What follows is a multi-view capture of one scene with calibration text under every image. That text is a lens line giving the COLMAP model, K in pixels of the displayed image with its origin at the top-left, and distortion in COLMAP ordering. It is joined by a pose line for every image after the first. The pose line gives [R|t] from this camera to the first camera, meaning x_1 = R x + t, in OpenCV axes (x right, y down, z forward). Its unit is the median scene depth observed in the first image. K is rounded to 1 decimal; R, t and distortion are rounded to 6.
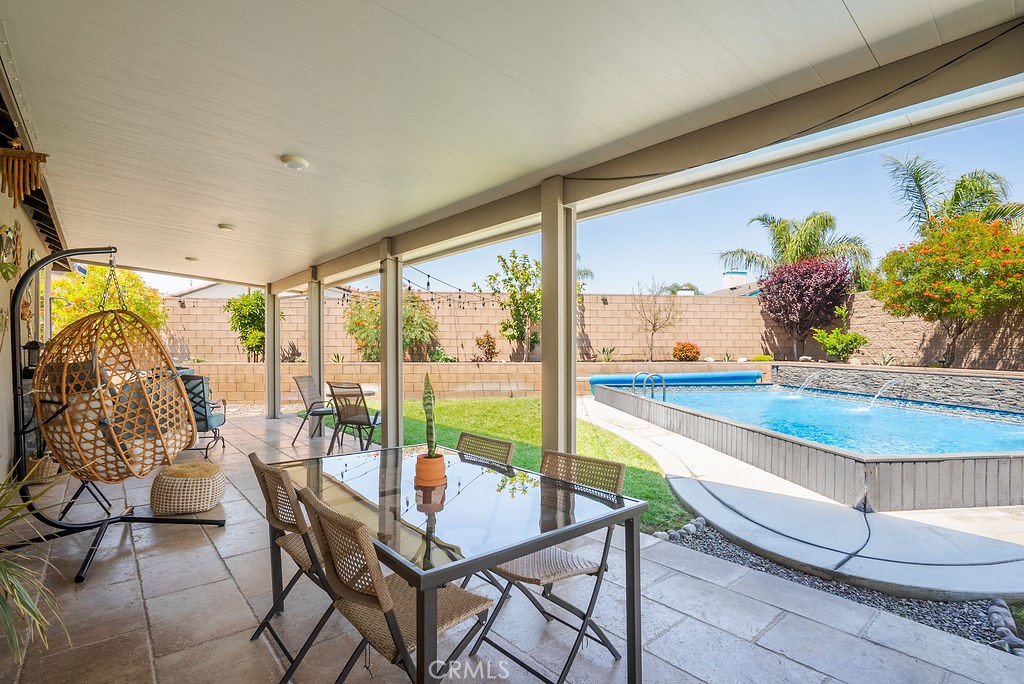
lens RADIAL K [[472.3, 0, 544.7], [0, 472.3, 347.8], [0, 0, 1]] dist [-0.001980, 0.001210]
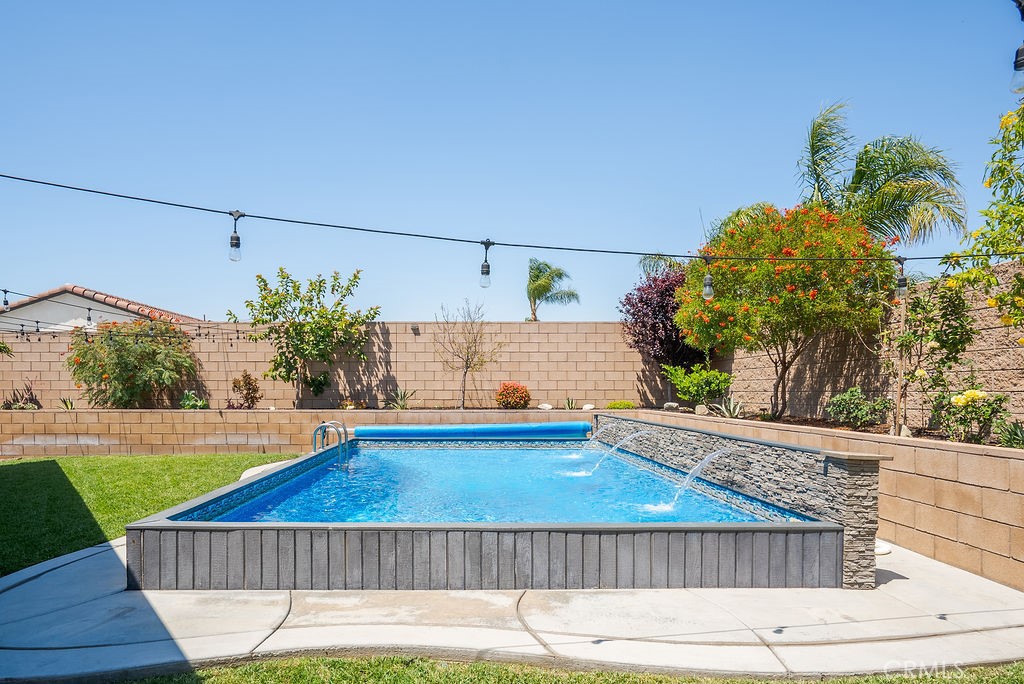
lens RADIAL K [[624.9, 0, 501.6], [0, 624.9, 398.2], [0, 0, 1]] dist [0.000862, 0.000363]
pose [[0.991481, 0.000372, -0.130254, 0.425841], [0.000962, 0.999948, 0.010179, 0.001319], [0.130251, -0.010217, 0.991428, 0.002544]]
